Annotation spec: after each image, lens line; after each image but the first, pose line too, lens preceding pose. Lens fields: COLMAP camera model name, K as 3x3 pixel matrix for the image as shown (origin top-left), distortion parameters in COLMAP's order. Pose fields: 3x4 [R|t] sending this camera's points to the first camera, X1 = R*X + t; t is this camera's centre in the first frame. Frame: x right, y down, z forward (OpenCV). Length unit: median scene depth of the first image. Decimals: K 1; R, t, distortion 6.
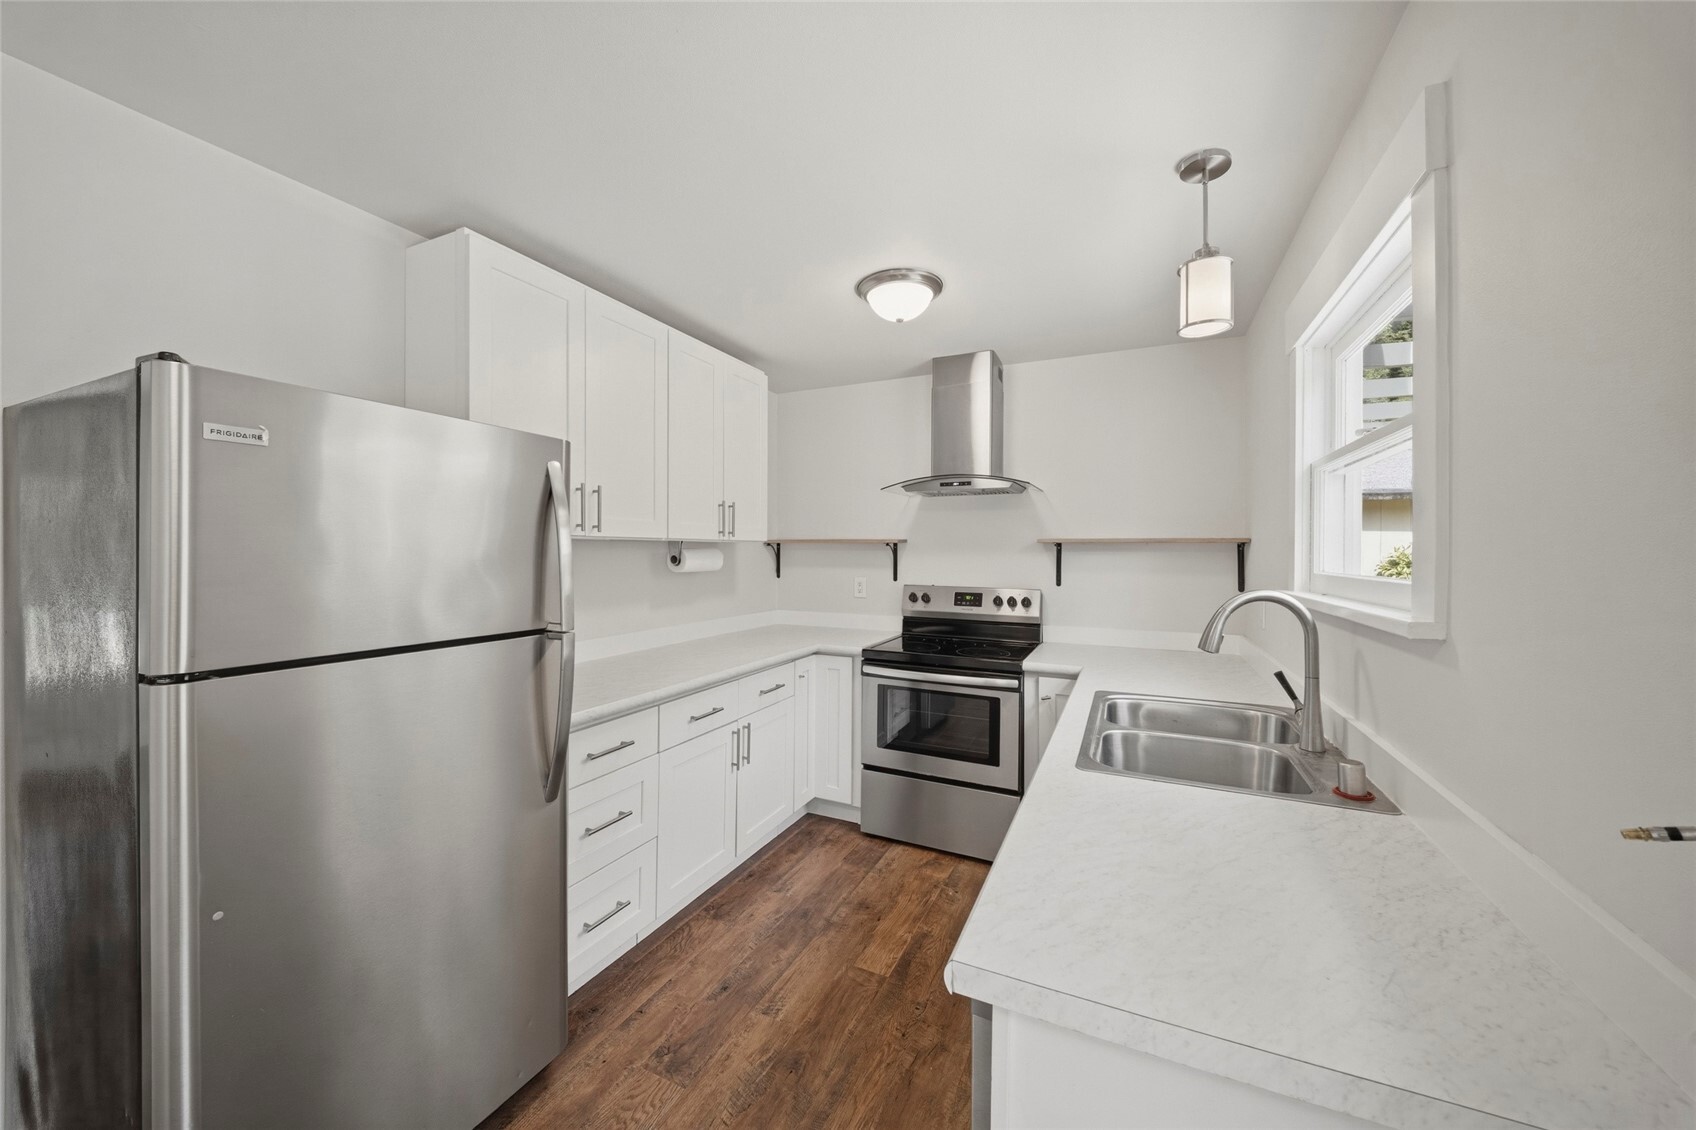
lens RADIAL K [[609.2, 0, 856.6], [0, 609.2, 553.7], [0, 0, 1]] dist [0.010346, -0.006303]
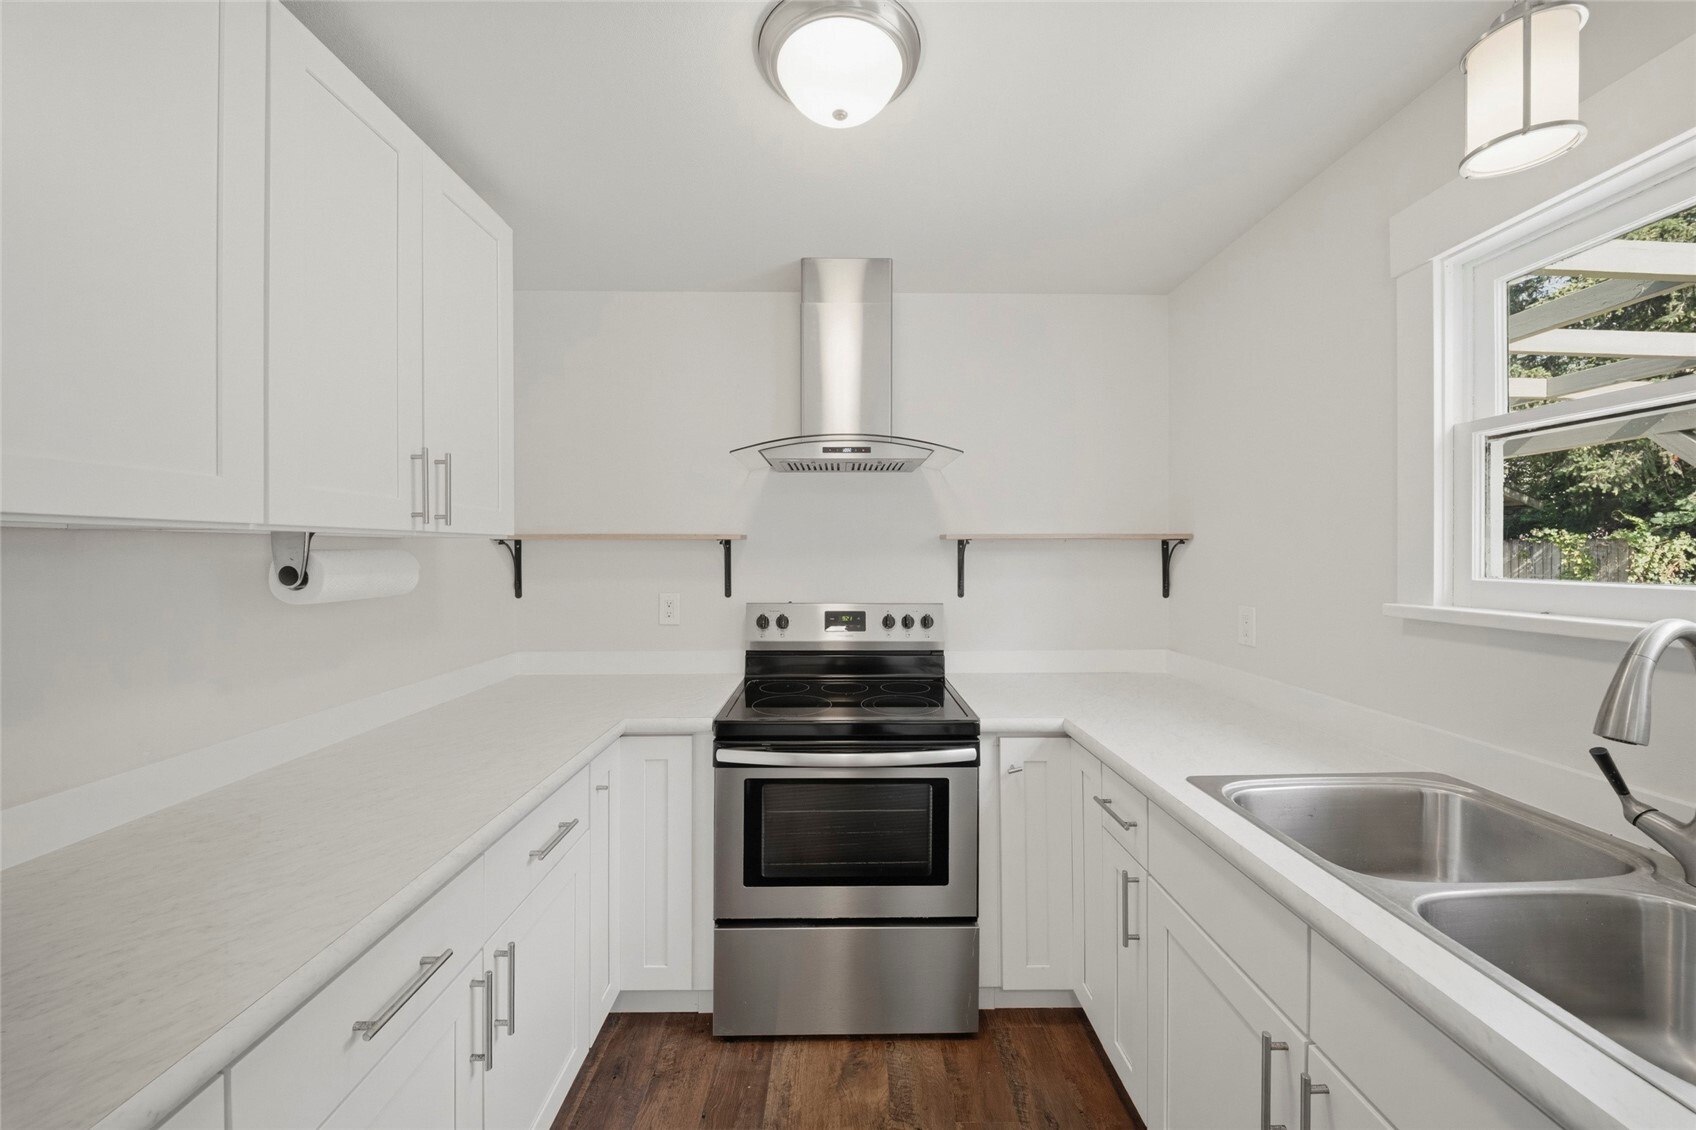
lens RADIAL K [[609.2, 0, 856.6], [0, 609.2, 553.7], [0, 0, 1]] dist [0.010346, -0.006303]
pose [[0.899969, -0.007716, 0.435885, -0.120717], [0.007334, 0.999970, 0.002559, -0.003648], [-0.435891, 0.000894, 0.899999, 0.415567]]
